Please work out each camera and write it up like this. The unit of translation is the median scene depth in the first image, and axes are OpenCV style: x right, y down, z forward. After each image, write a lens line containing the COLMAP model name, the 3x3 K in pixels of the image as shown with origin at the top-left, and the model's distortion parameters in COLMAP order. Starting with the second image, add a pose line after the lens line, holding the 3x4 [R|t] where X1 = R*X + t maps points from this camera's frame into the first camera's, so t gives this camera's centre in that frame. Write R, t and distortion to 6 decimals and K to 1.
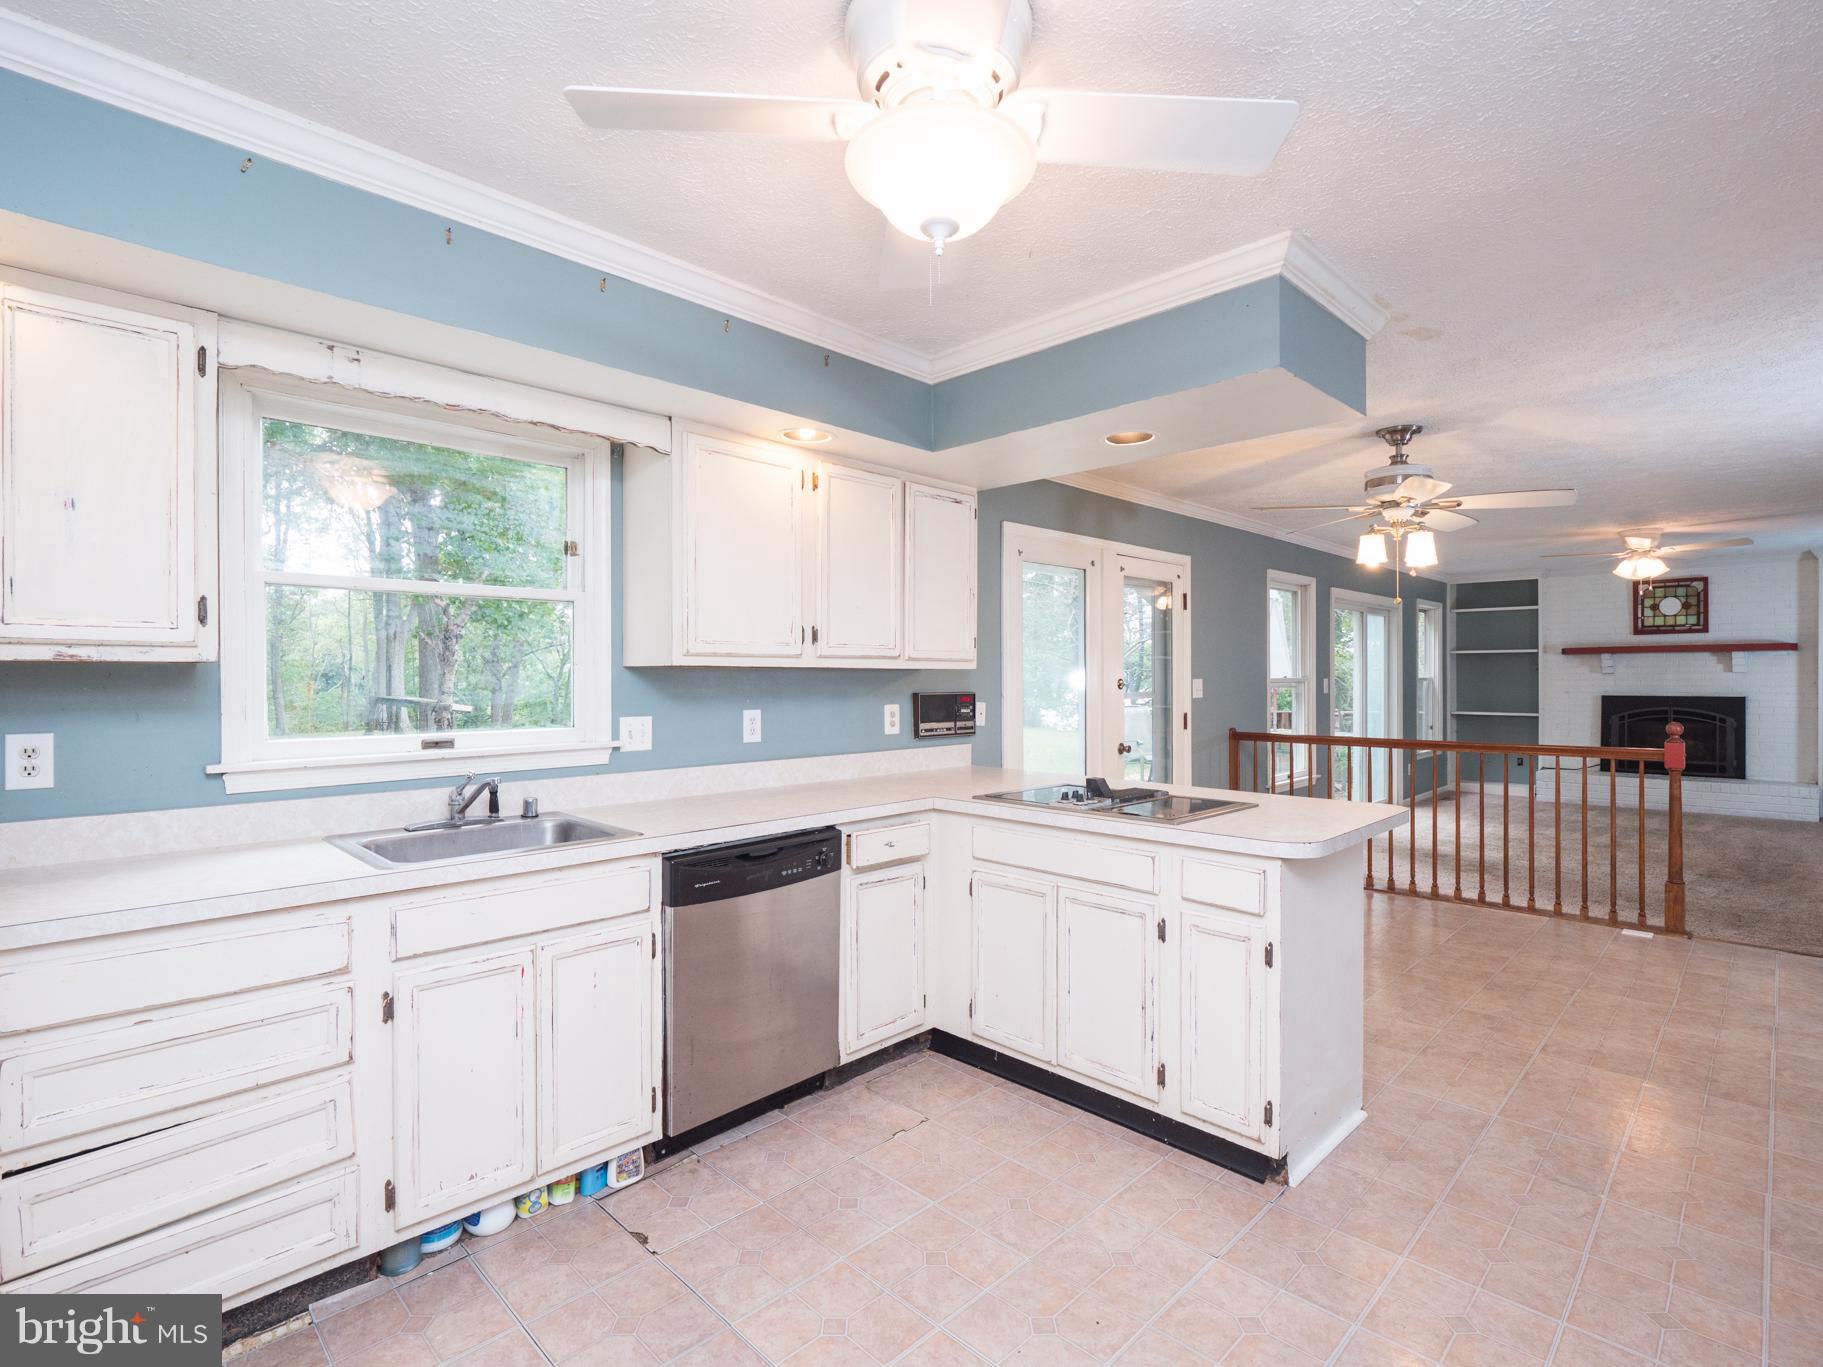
lens RADIAL K [[884.9, 0, 906.7], [0, 884.9, 677.5], [0, 0, 1]] dist [-0.001630, -0.008182]
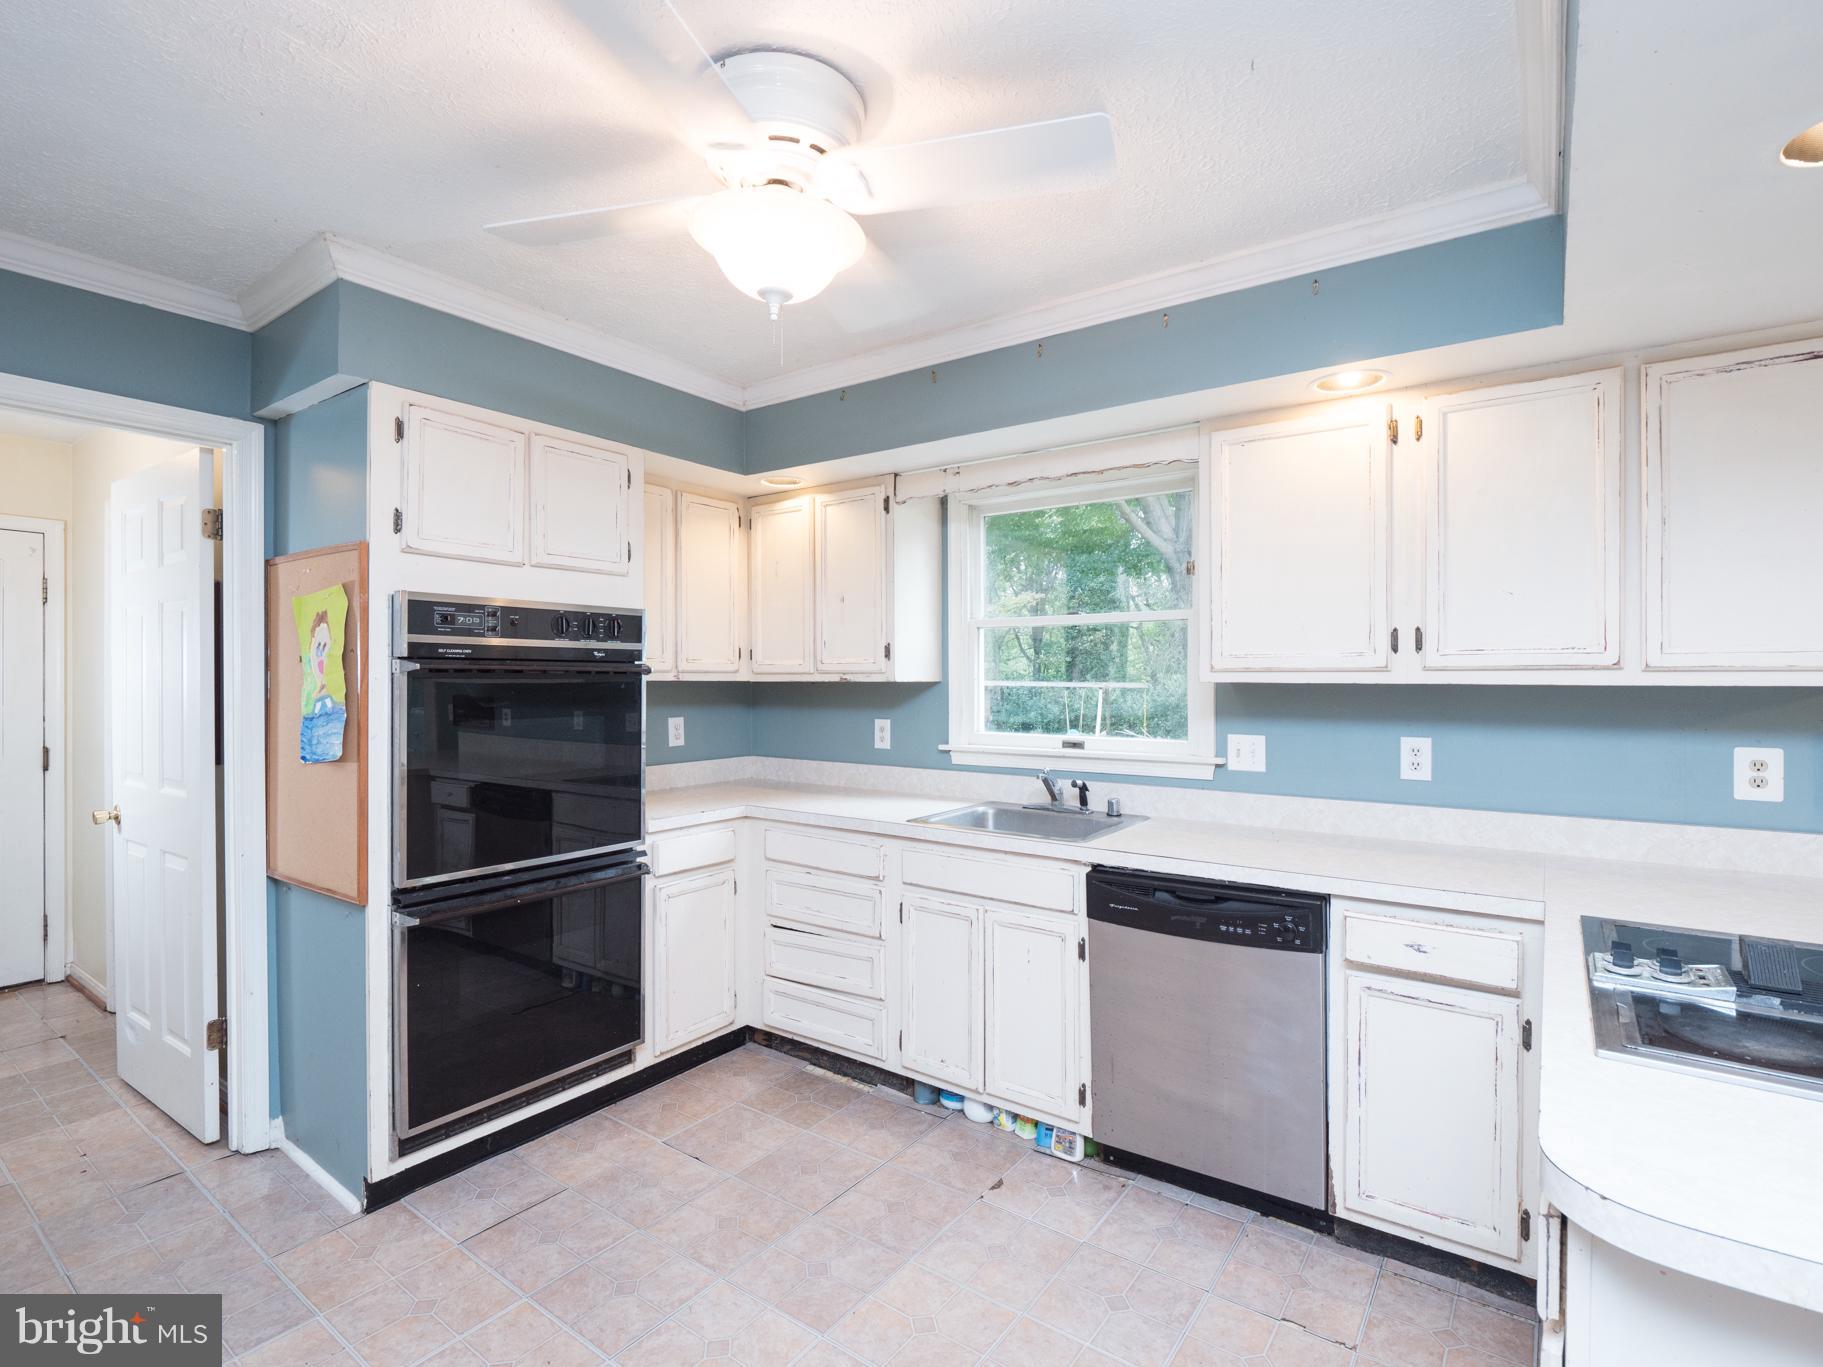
lens RADIAL K [[884.9, 0, 906.7], [0, 884.9, 677.5], [0, 0, 1]] dist [-0.001630, -0.008182]
pose [[0.160018, 0.000874, -0.987114, 0.708394], [-0.001803, 0.999998, 0.000593, -0.021173], [0.987112, 0.001685, 0.160020, 0.609413]]
